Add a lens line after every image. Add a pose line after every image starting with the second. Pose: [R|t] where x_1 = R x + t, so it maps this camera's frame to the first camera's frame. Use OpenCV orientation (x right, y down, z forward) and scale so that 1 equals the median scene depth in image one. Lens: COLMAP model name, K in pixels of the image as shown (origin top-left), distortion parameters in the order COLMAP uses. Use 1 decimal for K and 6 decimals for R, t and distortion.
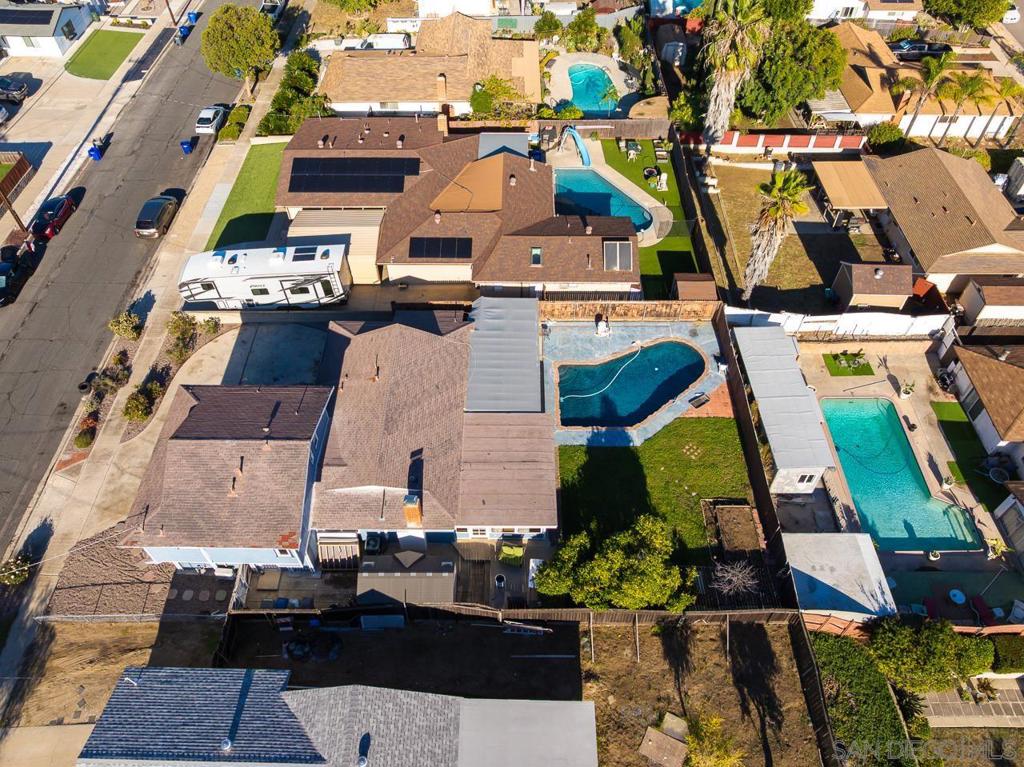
lens RADIAL K [[724.2, 0, 508.2], [0, 724.2, 386.3], [0, 0, 1]] dist [-0.040238, -0.002366]
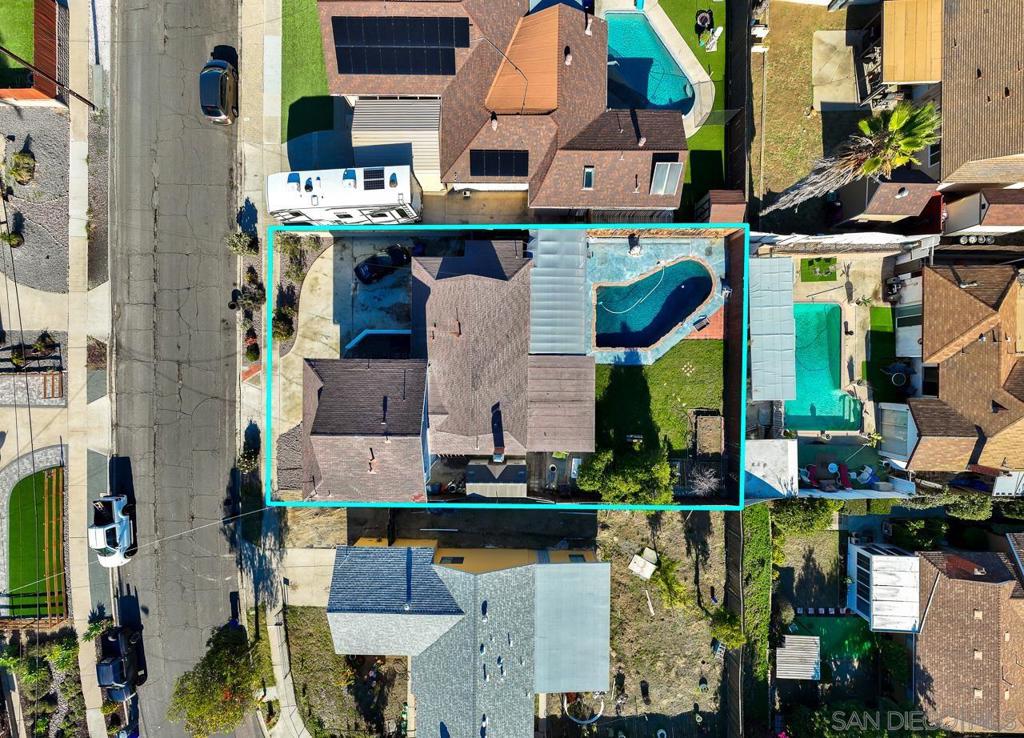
lens RADIAL K [[321.5, 0, 510.4], [0, 321.5, 376.2], [0, 0, 1]] dist [0.001495, 0.000097]
pose [[0.999976, -0.002031, -0.006699, -0.077614], [0.005888, 0.761525, 0.648109, -0.272676], [0.003785, -0.648133, 0.761518, 0.452224]]
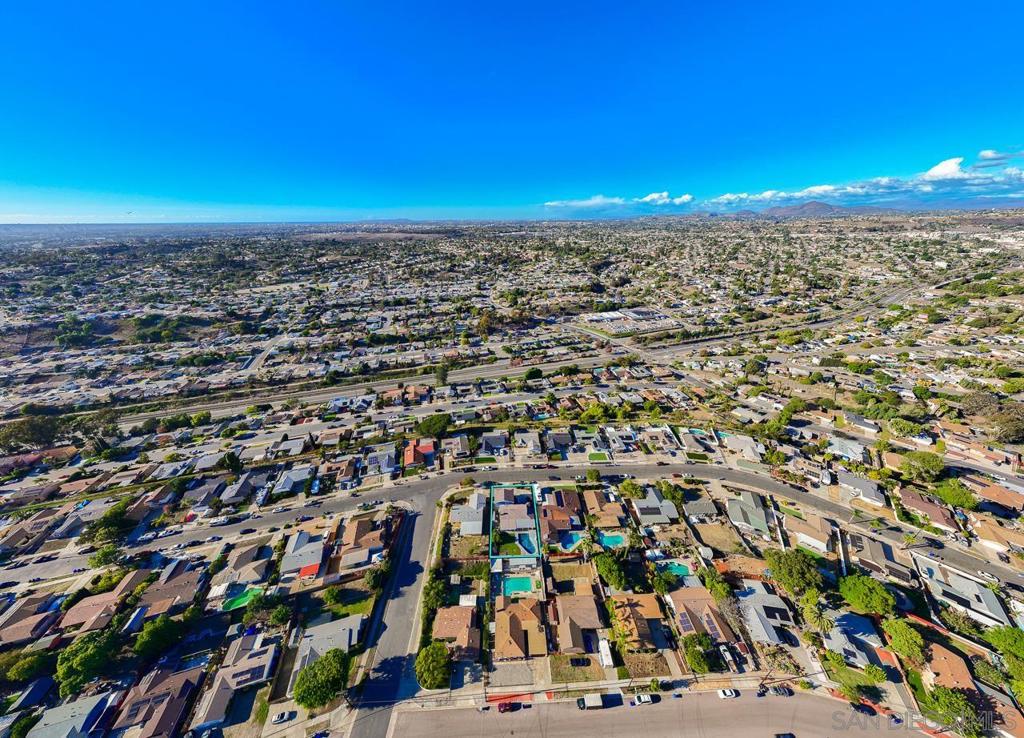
lens RADIAL K [[298.7, 0, 509.9], [0, 298.7, 370.9], [0, 0, 1]] dist [0.007514, -0.000296]
pose [[0.037512, 0.452175, -0.891140, 1.902510], [-0.752224, 0.599830, 0.272696, -1.595802], [0.657839, 0.660107, 0.362638, -1.194125]]
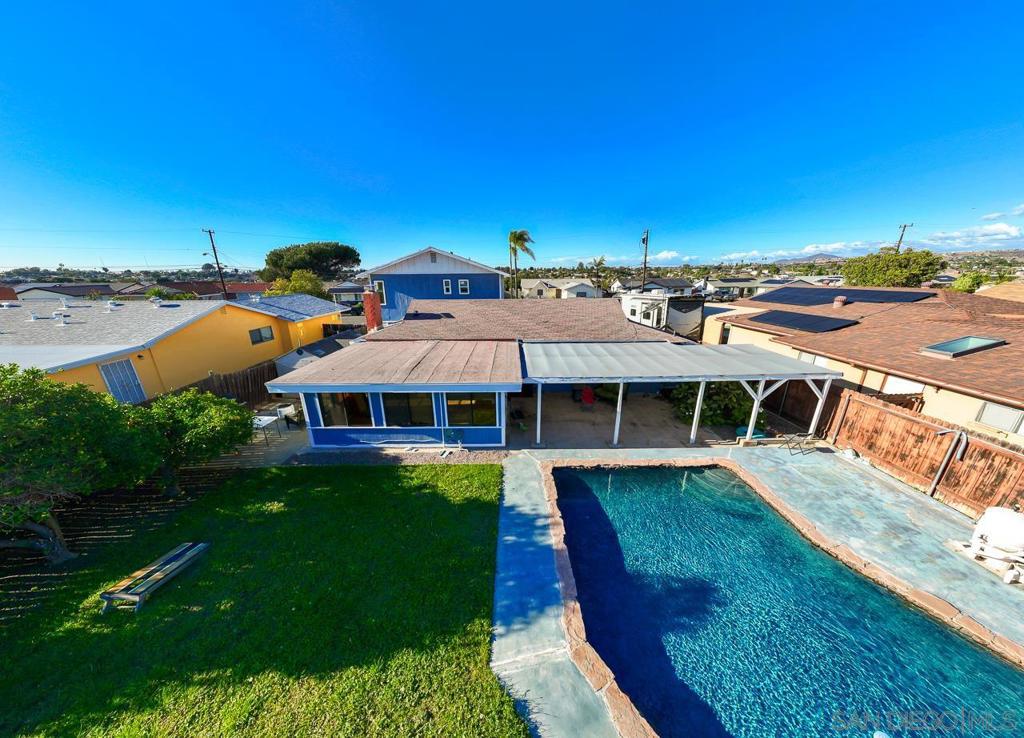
lens RADIAL K [[298.7, 0, 509.4], [0, 298.7, 370.1], [0, 0, 1]] dist [0.007514, -0.000296]
pose [[0.006550, 0.312931, -0.949753, 0.216666], [-0.755027, 0.624290, 0.200488, -0.002333], [0.655661, 0.715777, 0.240360, 0.808464]]
